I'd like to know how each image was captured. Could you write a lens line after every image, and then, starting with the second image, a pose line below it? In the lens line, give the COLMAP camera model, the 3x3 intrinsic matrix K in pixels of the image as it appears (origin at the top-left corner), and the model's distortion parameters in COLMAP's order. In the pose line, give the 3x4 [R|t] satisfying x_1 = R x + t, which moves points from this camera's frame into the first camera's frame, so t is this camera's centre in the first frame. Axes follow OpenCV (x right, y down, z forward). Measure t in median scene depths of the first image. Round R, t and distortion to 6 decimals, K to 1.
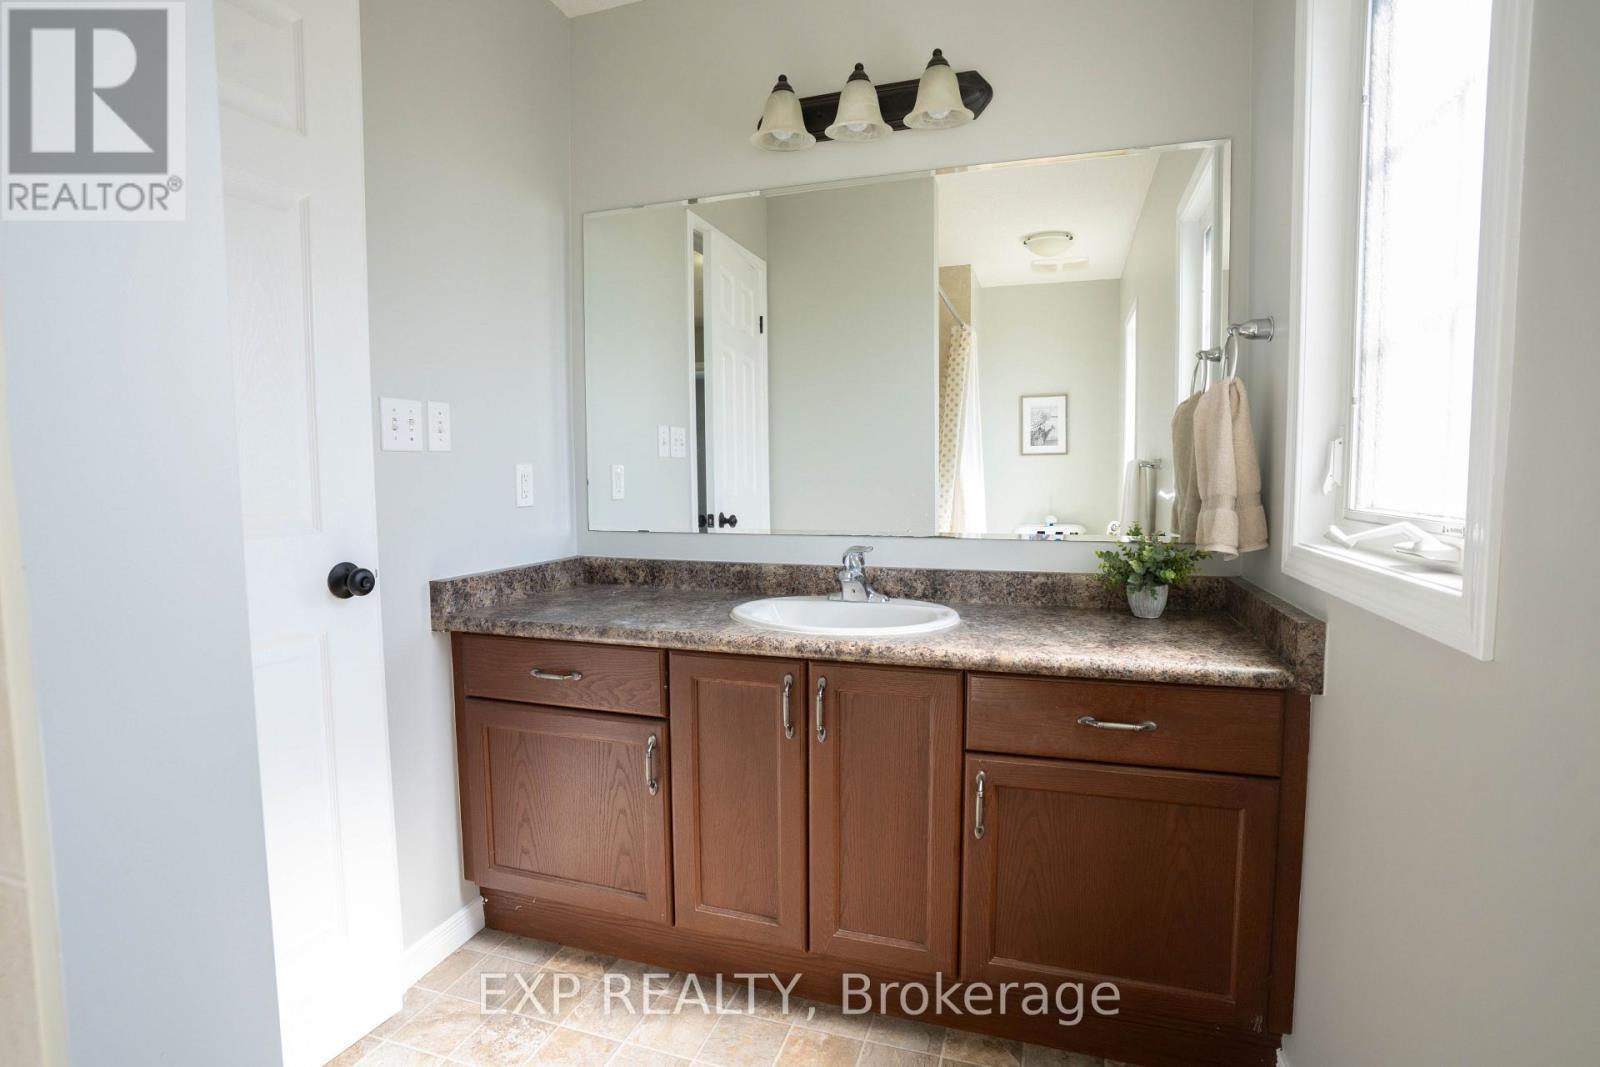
lens RADIAL K [[757.8, 0, 801.0], [0, 757.8, 530.9], [0, 0, 1]] dist [0.003973, 0.000197]
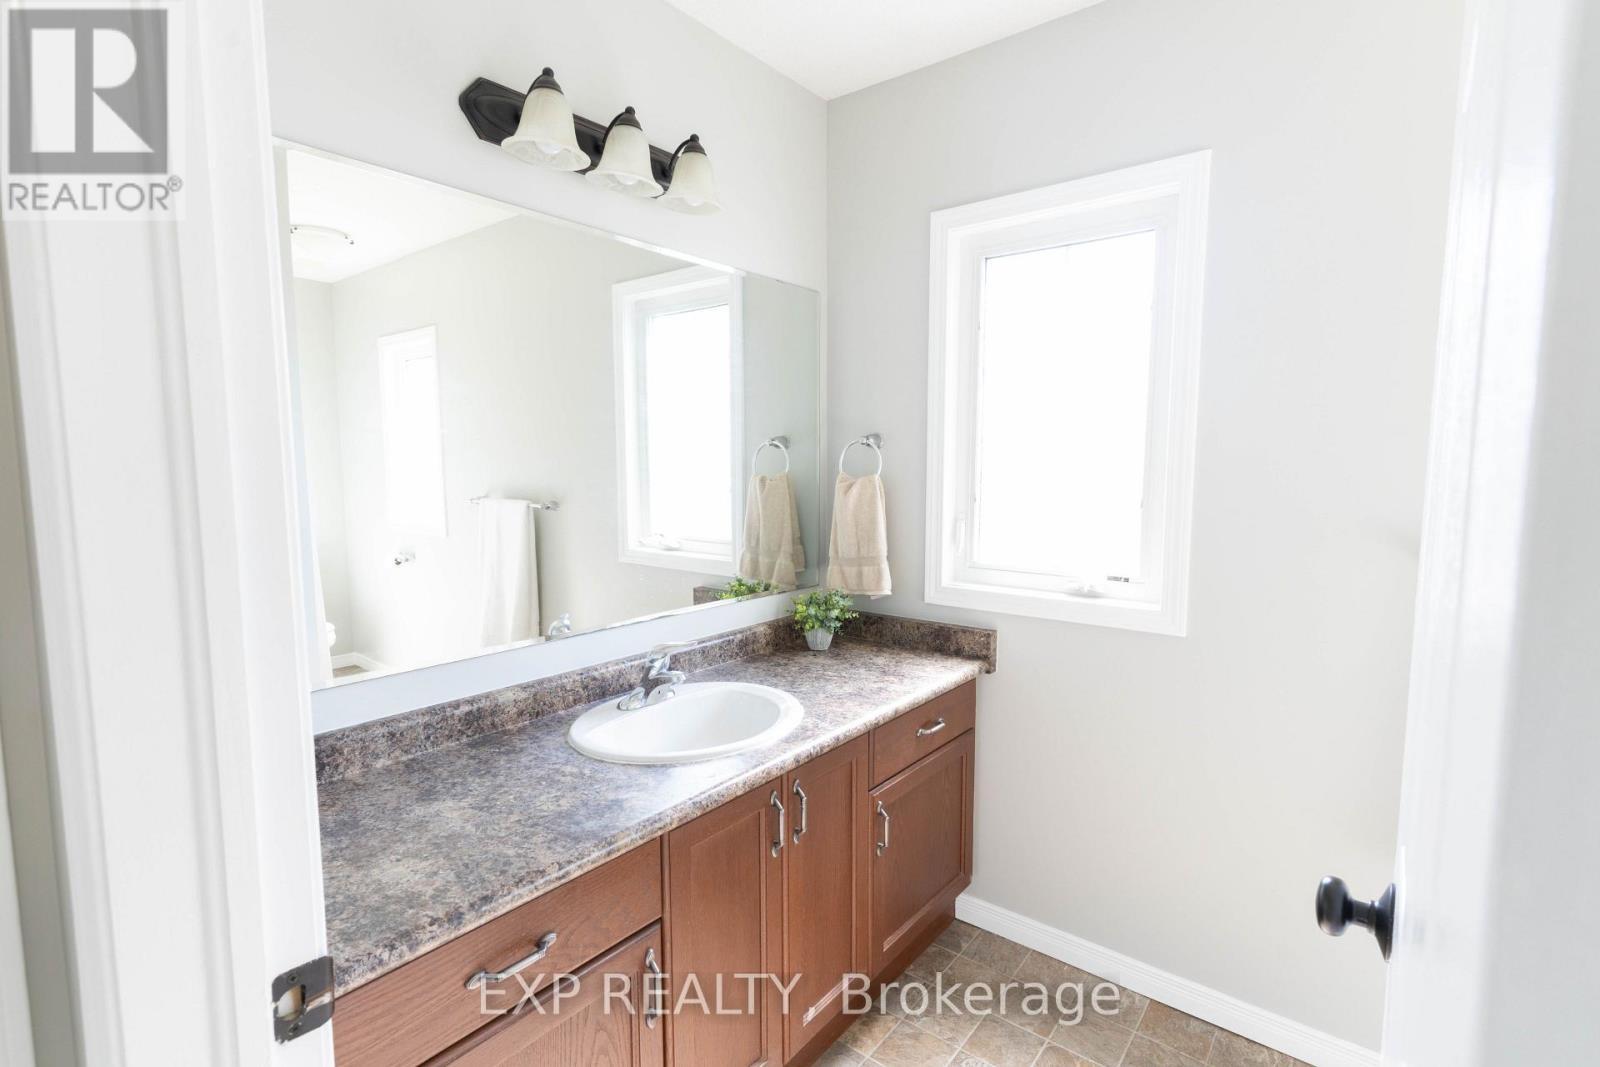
lens RADIAL K [[759.9, 0, 797.5], [0, 759.9, 544.9], [0, 0, 1]] dist [0.000924, 0.000085]
pose [[0.357766, -0.093477, 0.929121, -0.734990], [0.070085, 0.994859, 0.073104, -0.158977], [-0.931178, 0.038964, 0.362478, 0.524005]]
